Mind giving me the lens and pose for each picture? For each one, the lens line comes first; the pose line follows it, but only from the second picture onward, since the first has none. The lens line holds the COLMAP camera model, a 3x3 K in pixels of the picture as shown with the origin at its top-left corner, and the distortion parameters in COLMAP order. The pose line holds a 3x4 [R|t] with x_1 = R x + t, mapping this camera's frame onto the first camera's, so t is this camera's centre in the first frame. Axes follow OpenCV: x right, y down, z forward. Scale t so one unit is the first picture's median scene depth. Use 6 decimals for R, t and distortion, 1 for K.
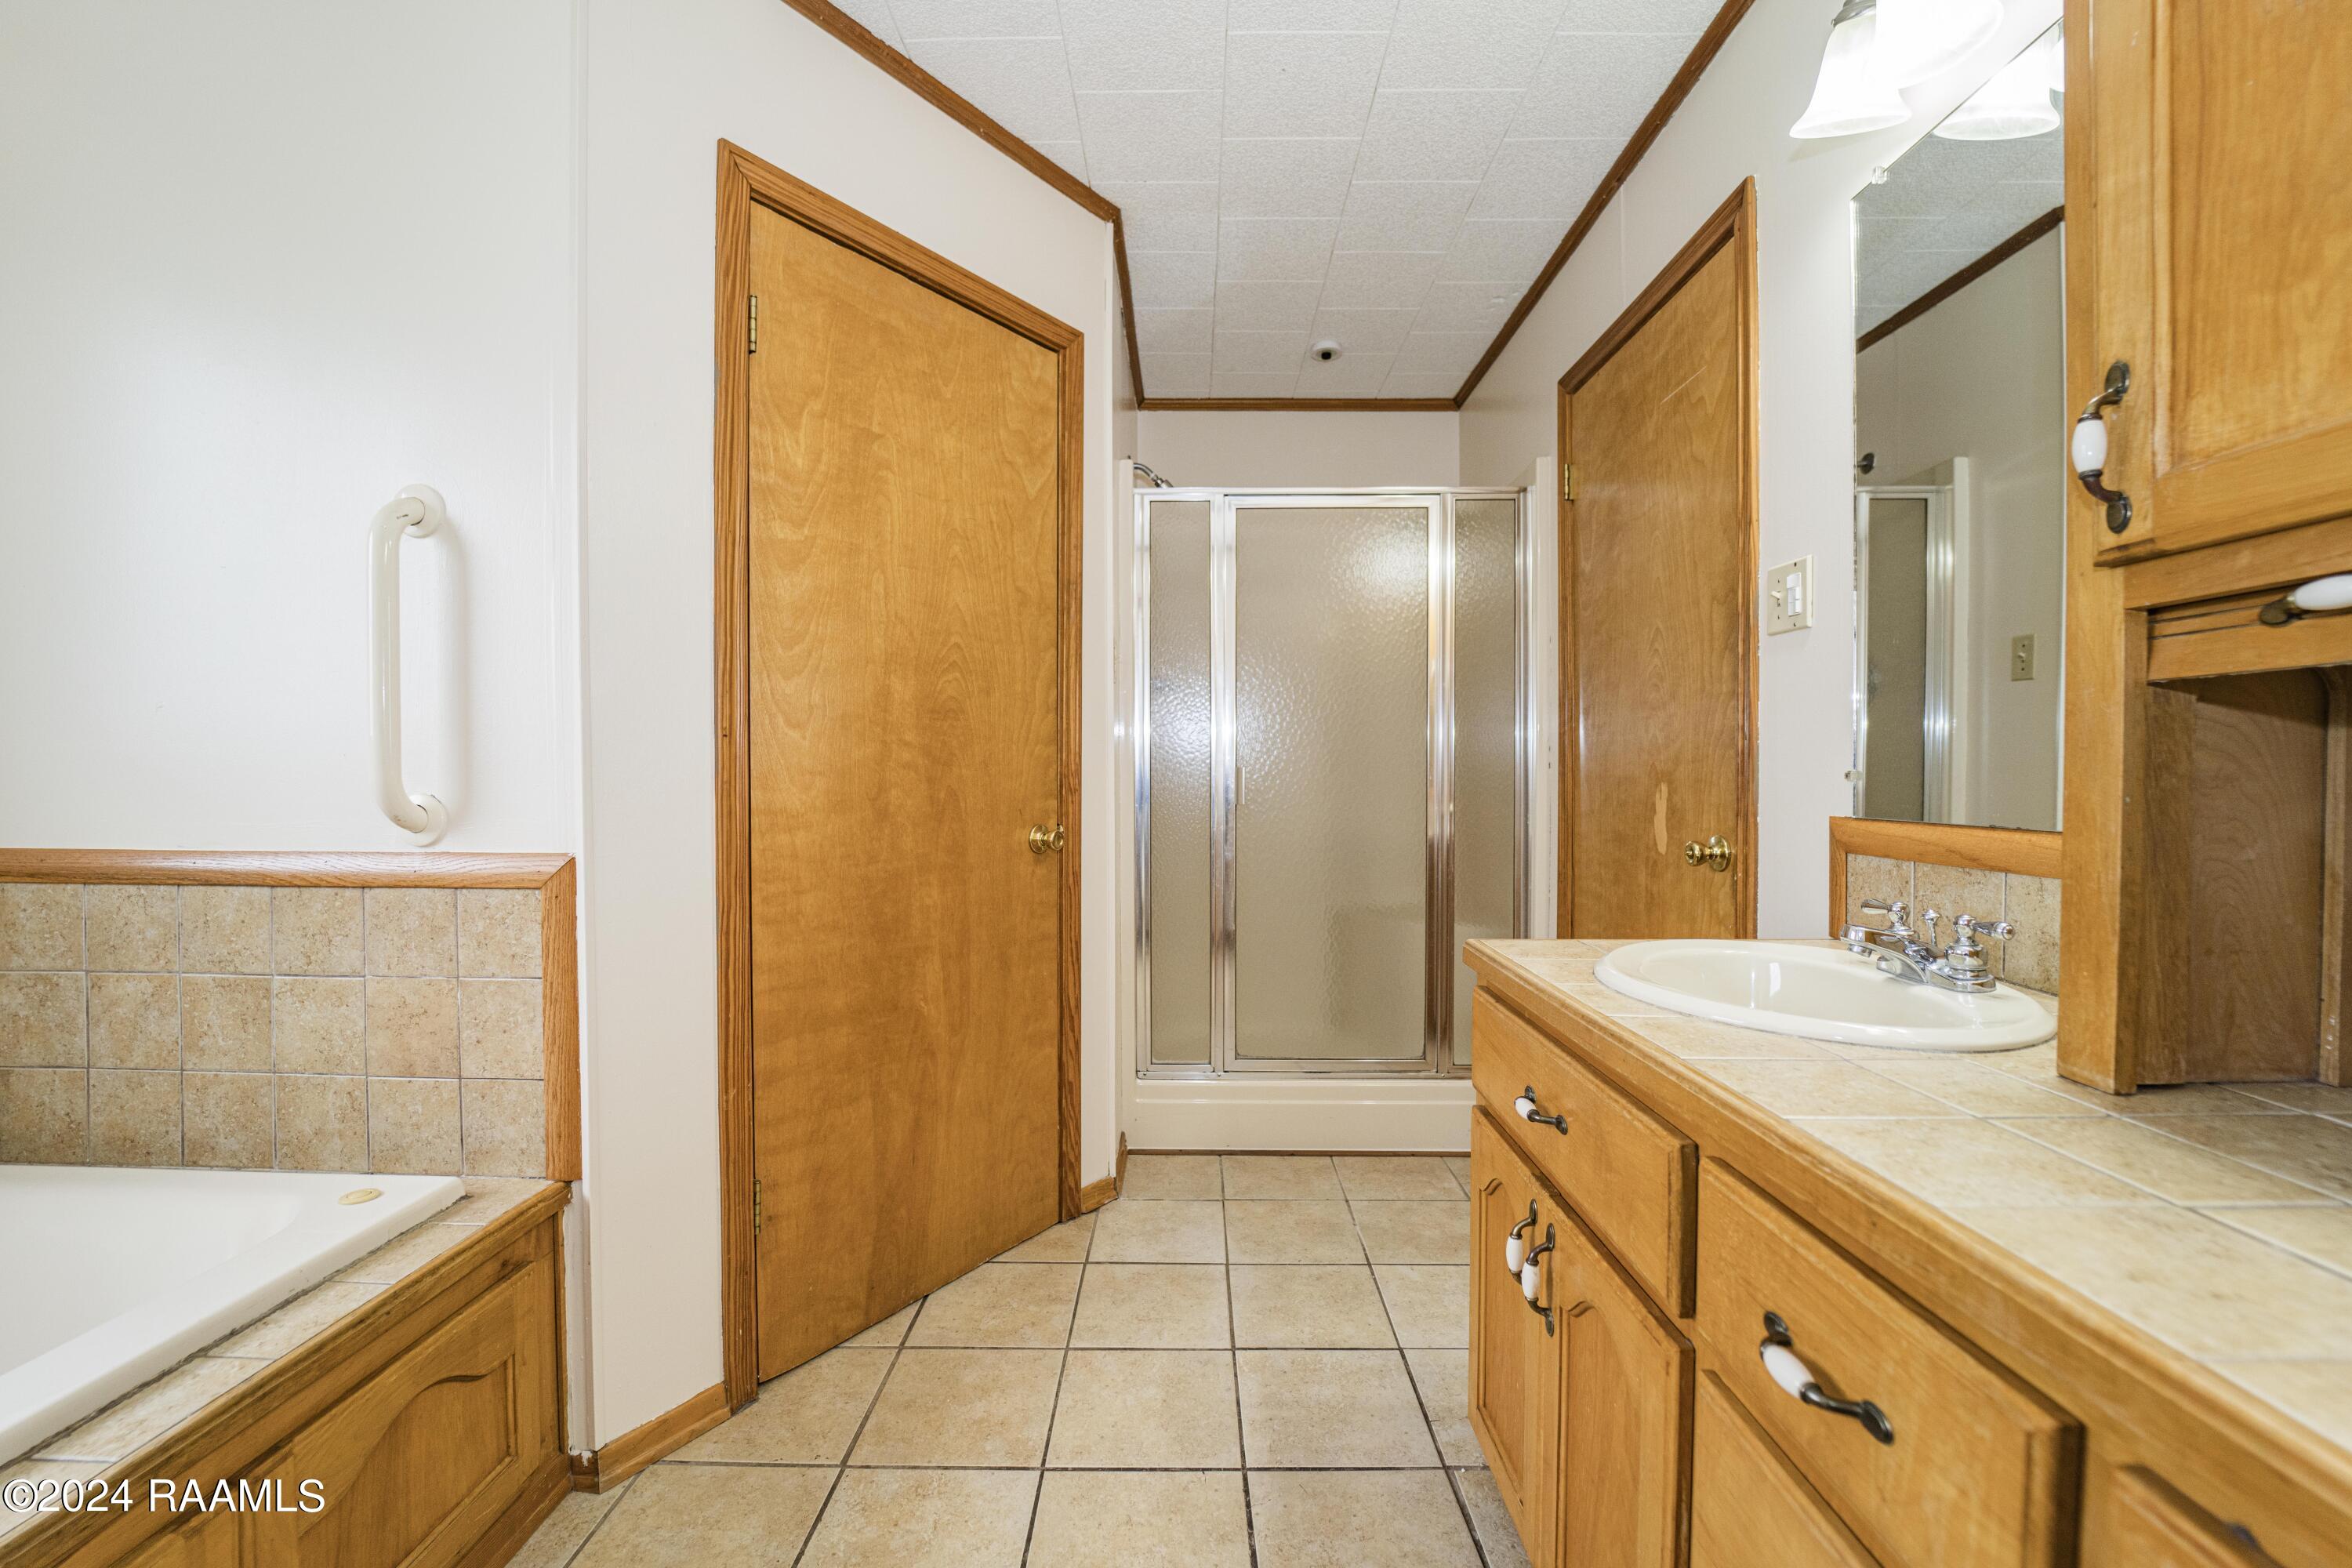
lens RADIAL K [[955.6, 0, 1176.0], [0, 955.6, 784.0], [0, 0, 1]] dist [0.001678, 0.000058]
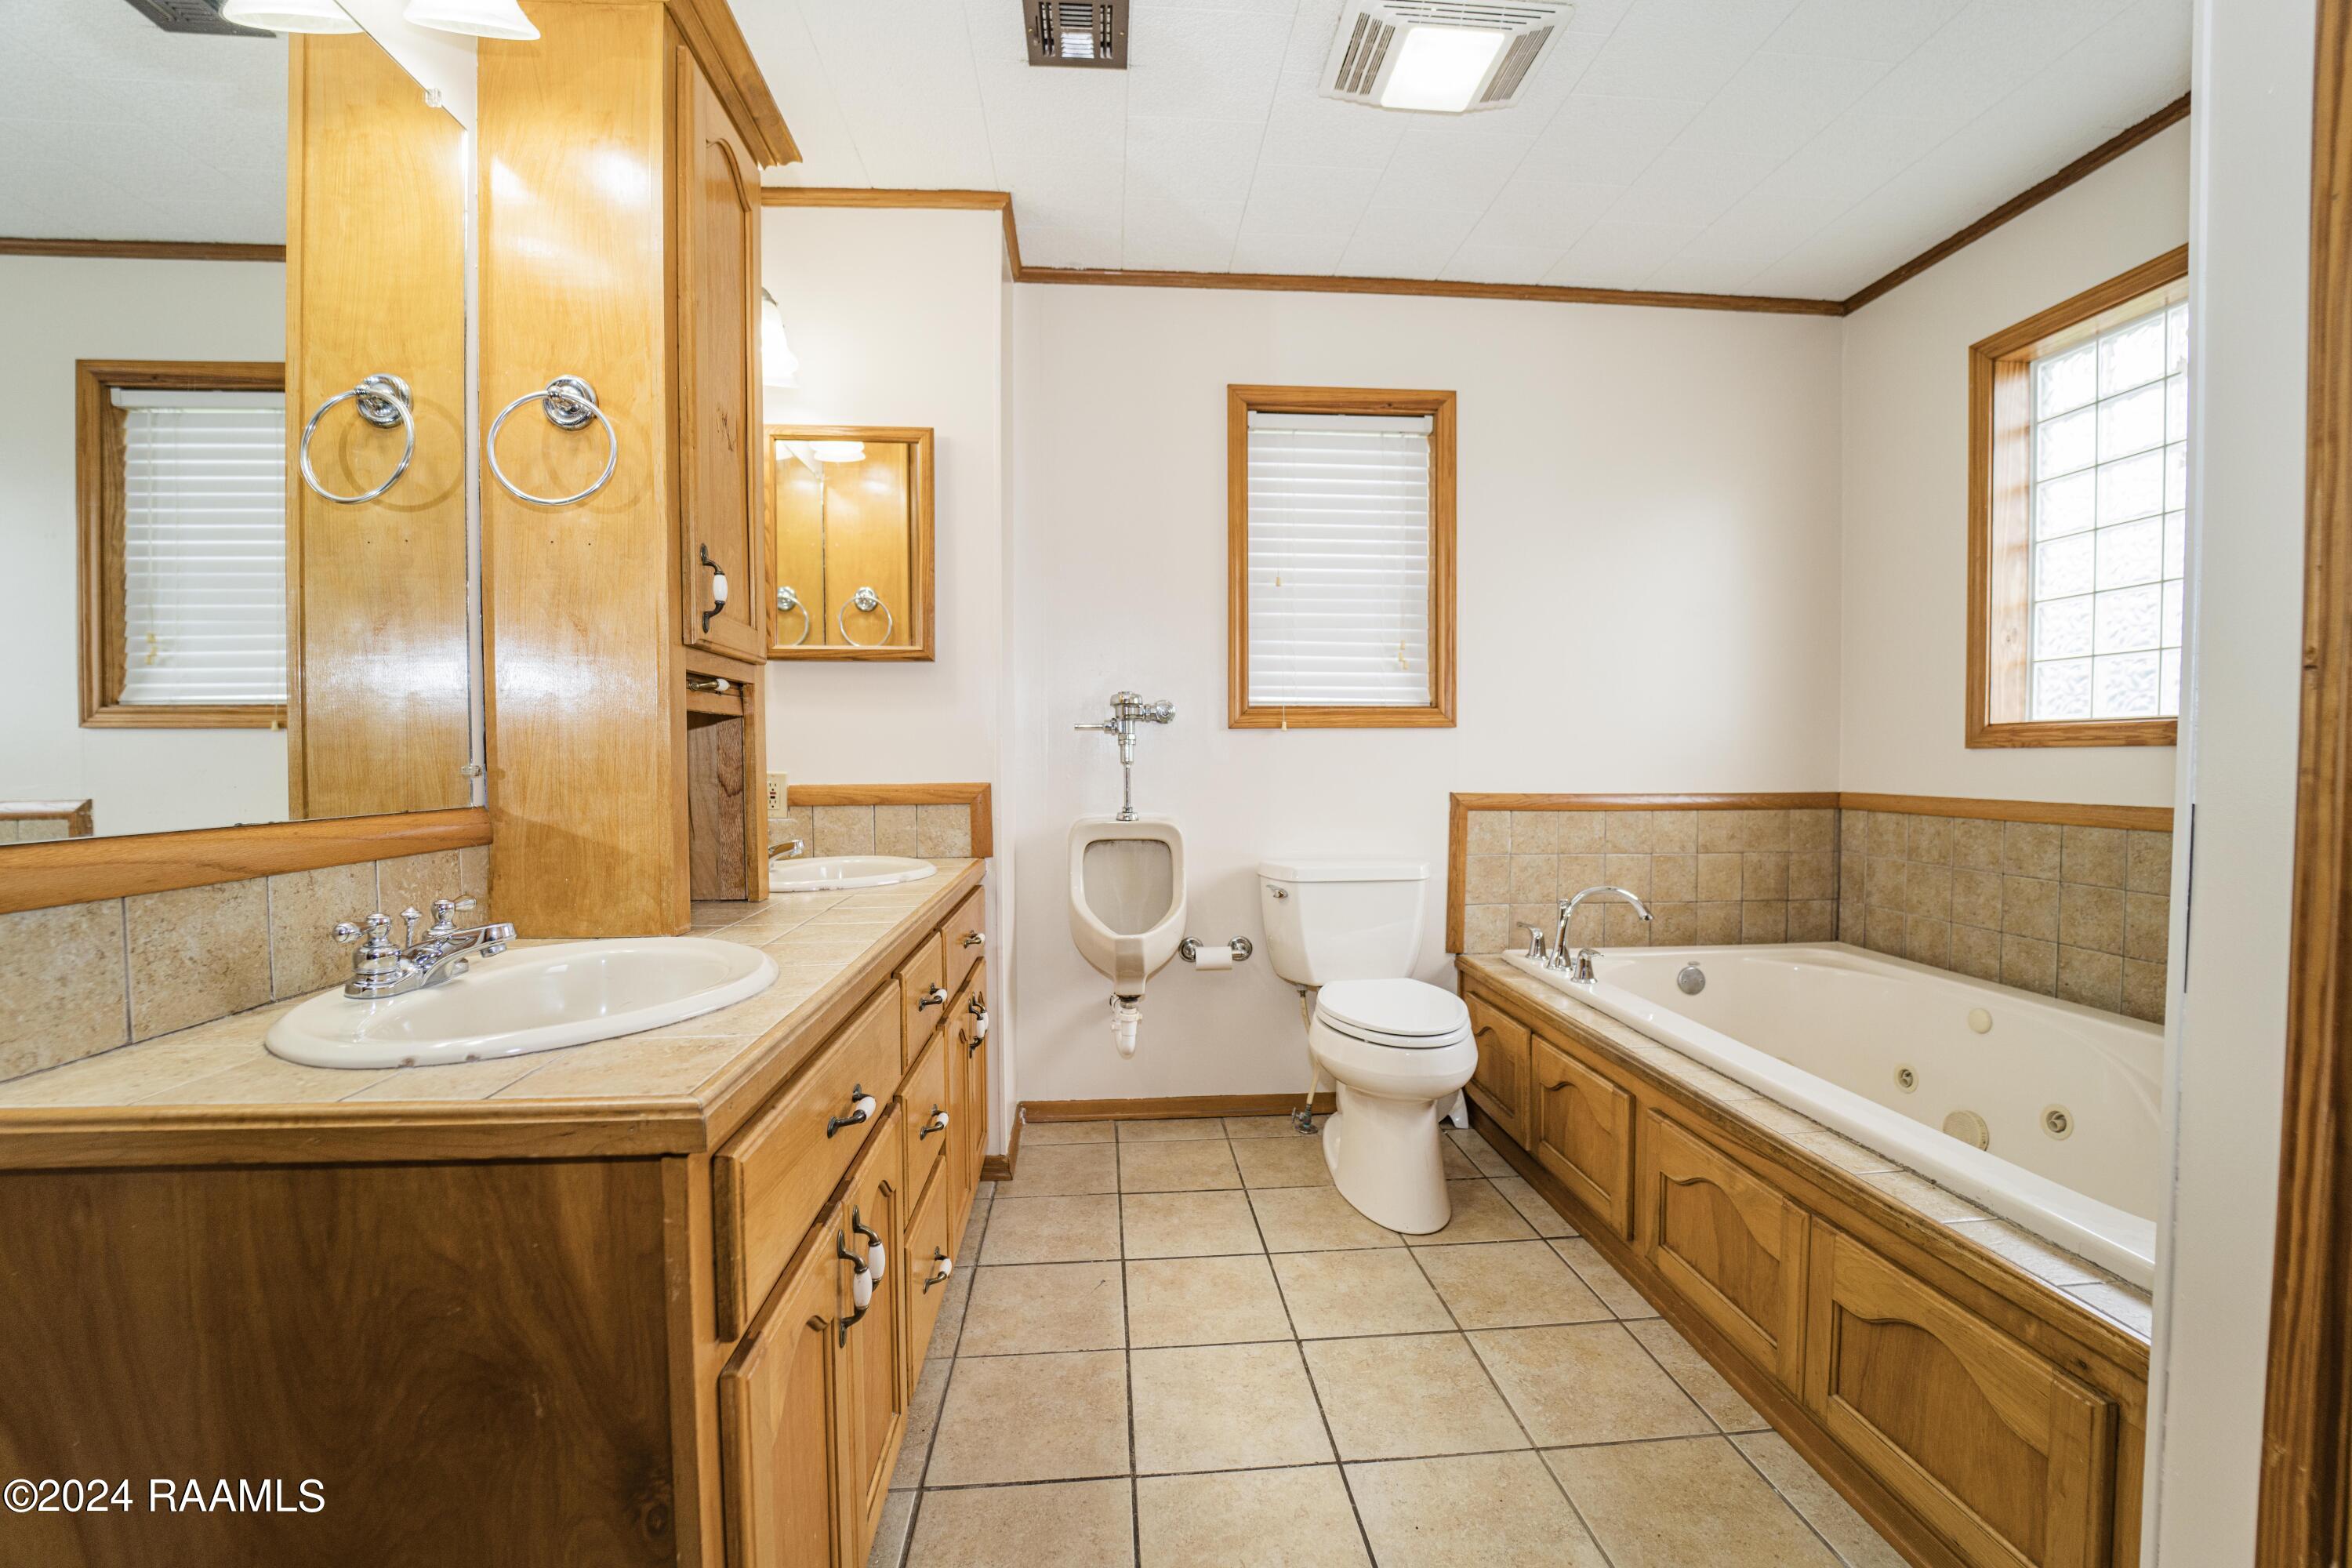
lens RADIAL K [[955.6, 0, 1176.0], [0, 955.6, 784.0], [0, 0, 1]] dist [0.001678, 0.000058]
pose [[-0.995211, 0.006206, -0.097551, 0.152763], [0.001990, 0.999062, 0.043253, -0.025153], [0.097728, 0.042852, -0.994290, 1.989582]]
